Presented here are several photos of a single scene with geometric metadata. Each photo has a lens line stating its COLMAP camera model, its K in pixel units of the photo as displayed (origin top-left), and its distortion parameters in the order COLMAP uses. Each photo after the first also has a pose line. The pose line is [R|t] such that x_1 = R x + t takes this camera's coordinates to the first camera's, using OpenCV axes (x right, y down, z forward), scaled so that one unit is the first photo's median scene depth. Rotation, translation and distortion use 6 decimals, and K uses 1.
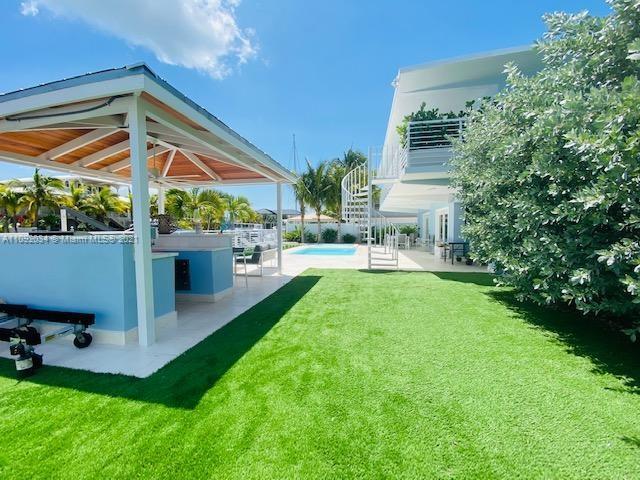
lens RADIAL K [[259.6, 0, 320.0], [0, 259.6, 240.0], [0, 0, 1]] dist [0.000436, 0.000021]
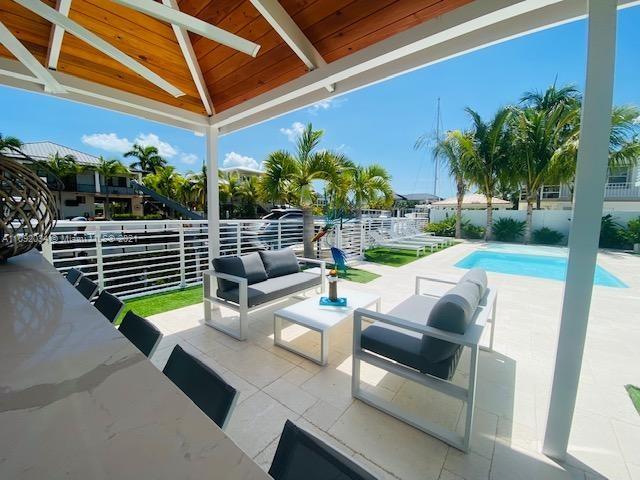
lens RADIAL K [[259.6, 0, 320.0], [0, 259.6, 240.0], [0, 0, 1]] dist [0.000436, 0.000021]
pose [[0.891731, 0.061770, -0.448331, -0.084072], [-0.036683, 0.997247, 0.064435, -0.016005], [0.451077, -0.041012, 0.891542, 0.247197]]
